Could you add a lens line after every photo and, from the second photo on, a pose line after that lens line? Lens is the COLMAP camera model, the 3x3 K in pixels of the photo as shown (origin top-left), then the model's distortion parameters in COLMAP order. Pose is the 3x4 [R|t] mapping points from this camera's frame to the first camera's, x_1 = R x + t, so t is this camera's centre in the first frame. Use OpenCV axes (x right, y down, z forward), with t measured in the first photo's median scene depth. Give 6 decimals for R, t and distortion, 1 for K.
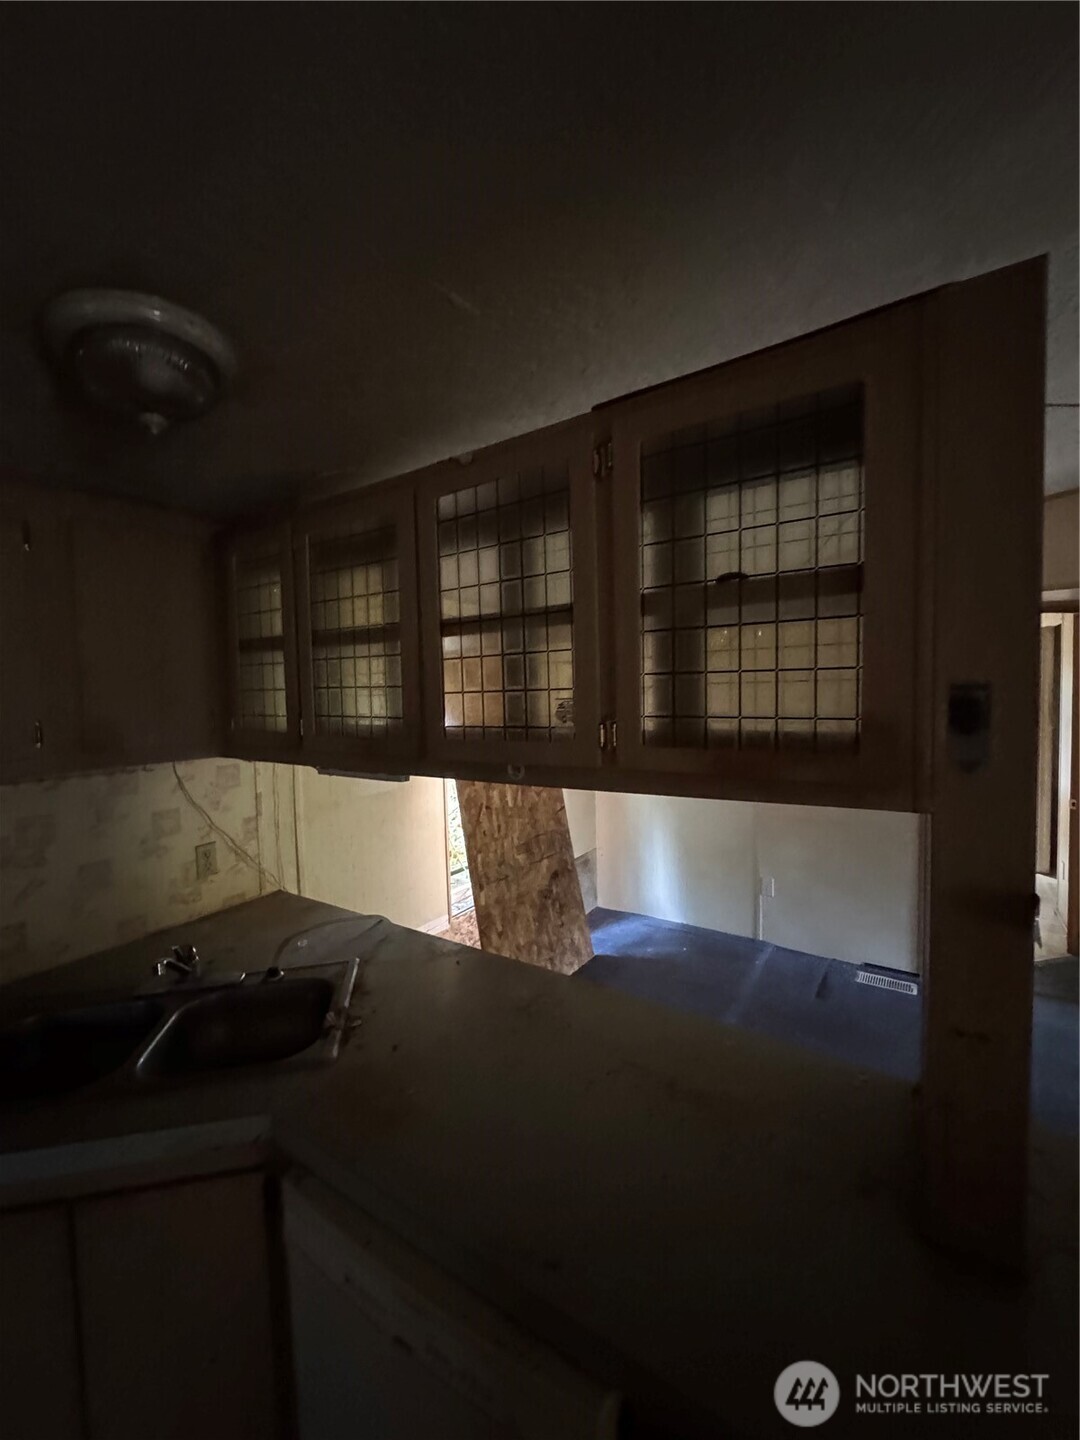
lens RADIAL K [[575.3, 0, 540.0], [0, 575.3, 720.0], [0, 0, 1]] dist [-0.002844, 0.000146]
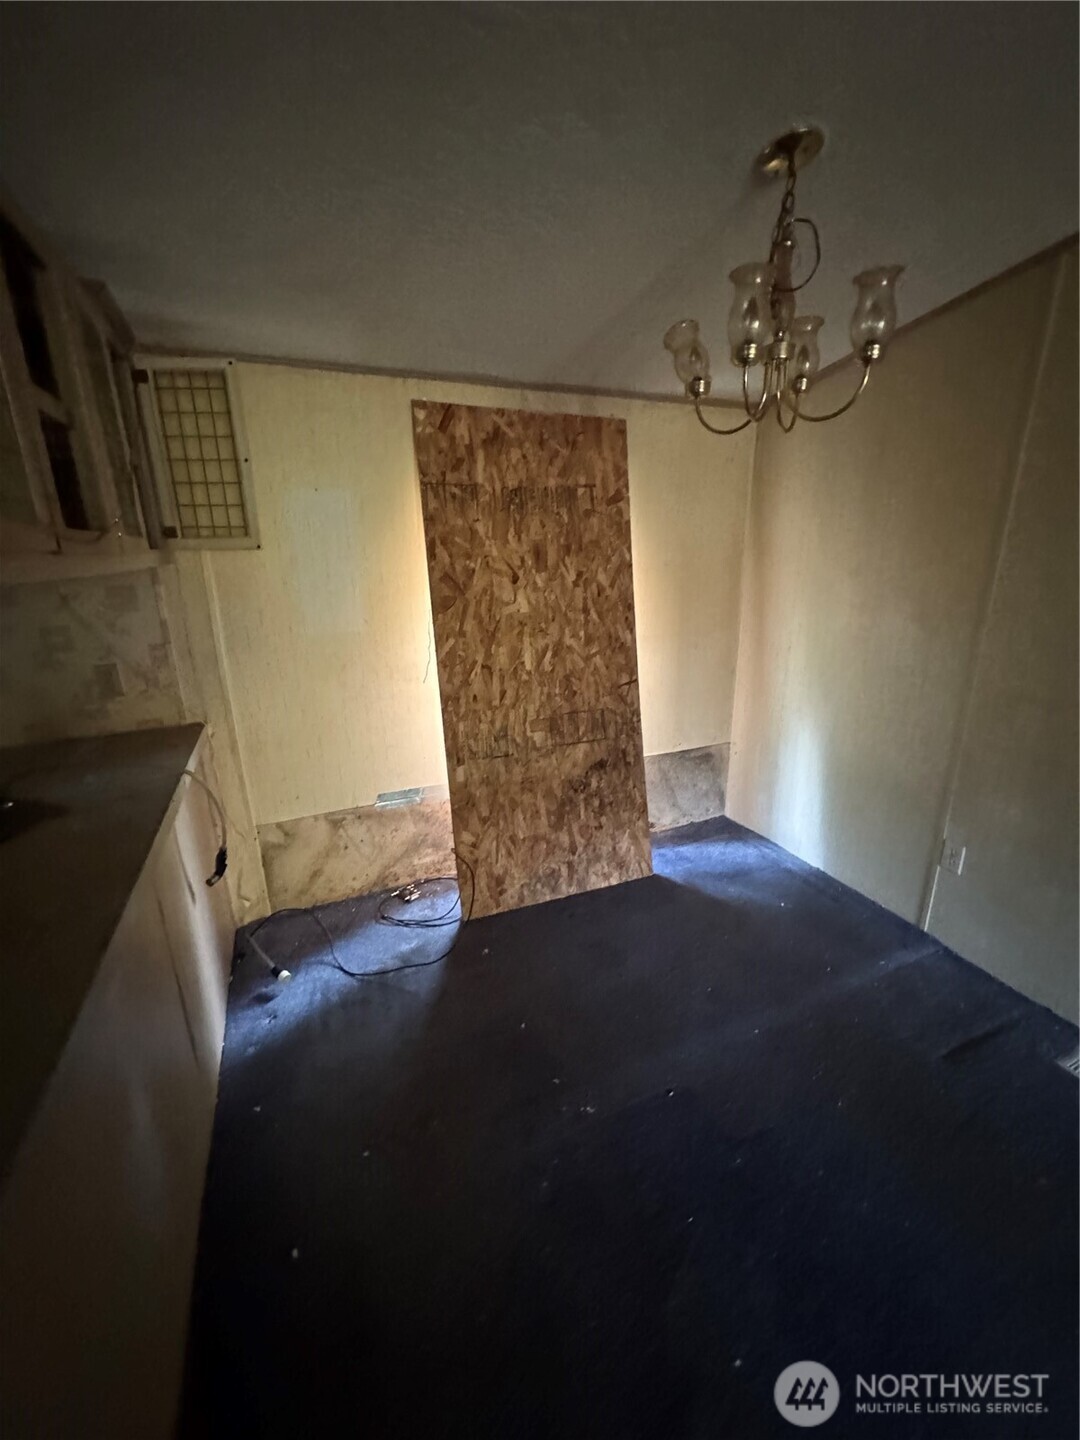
lens RADIAL K [[575.3, 0, 540.0], [0, 575.3, 720.0], [0, 0, 1]] dist [-0.002844, 0.000146]
pose [[0.841690, 0.160924, -0.515423, 0.367638], [-0.031448, 0.967546, 0.250730, 0.021090], [0.539044, -0.194828, 0.819435, 0.357101]]
